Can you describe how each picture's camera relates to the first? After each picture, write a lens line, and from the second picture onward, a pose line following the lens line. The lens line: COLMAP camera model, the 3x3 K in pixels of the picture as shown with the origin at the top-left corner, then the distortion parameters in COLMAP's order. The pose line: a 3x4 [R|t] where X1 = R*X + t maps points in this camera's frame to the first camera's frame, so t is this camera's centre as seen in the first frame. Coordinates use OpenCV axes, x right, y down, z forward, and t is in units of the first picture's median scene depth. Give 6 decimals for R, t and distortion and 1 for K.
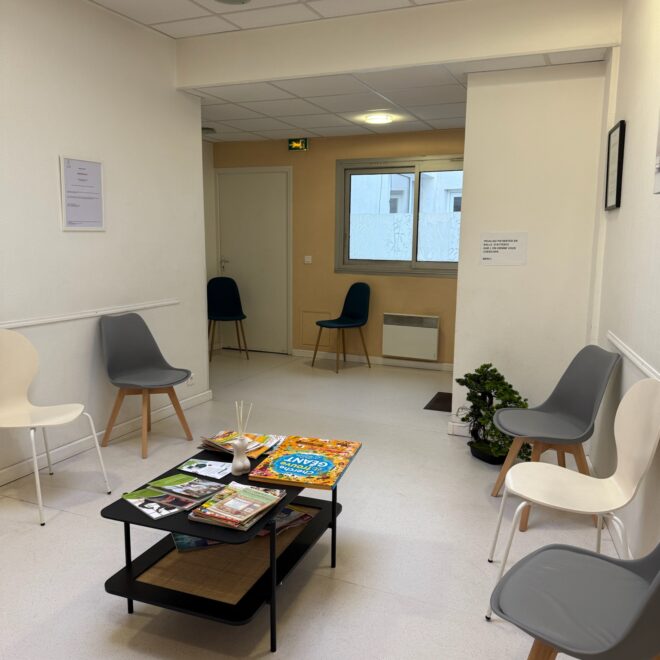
lens RADIAL K [[623.3, 0, 327.3], [0, 623.3, 327.5], [0, 0, 1]] dist [0.026701, 0.000000]
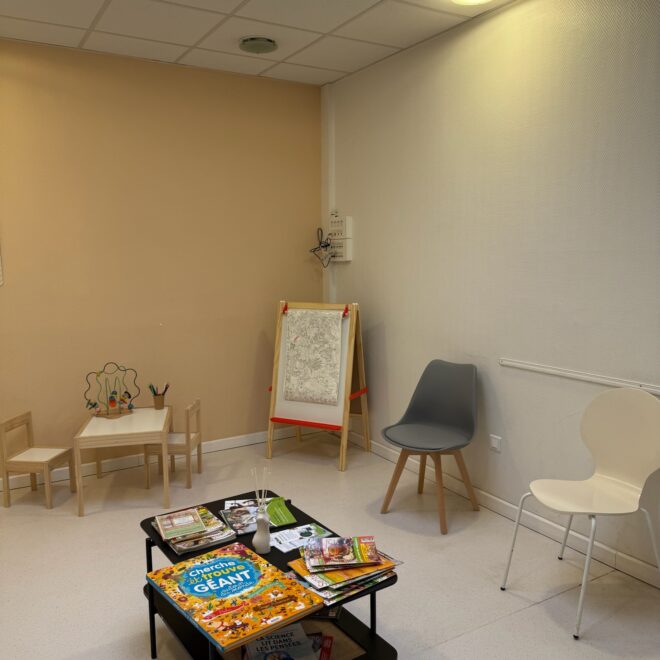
lens RADIAL K [[623.3, 0, 335.9], [0, 623.3, 324.6], [0, 0, 1]] dist [0.026701, 0.000000]
pose [[-0.562706, 0.096284, -0.821031, 0.494166], [-0.121989, 0.972648, 0.197671, -0.261462], [0.817607, 0.211388, -0.535569, 1.474334]]
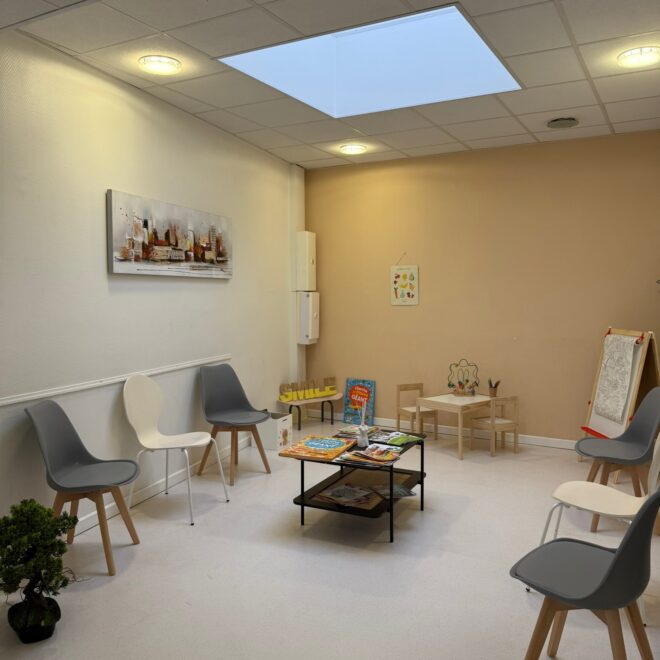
lens RADIAL K [[623.3, 0, 330.1], [0, 623.3, 328.2], [0, 0, 1]] dist [0.026701, 0.000000]
pose [[-0.995615, -0.010398, 0.092970, -0.196691], [0.009800, 0.976743, 0.214189, -0.401202], [-0.093034, 0.214161, -0.972358, 2.467426]]
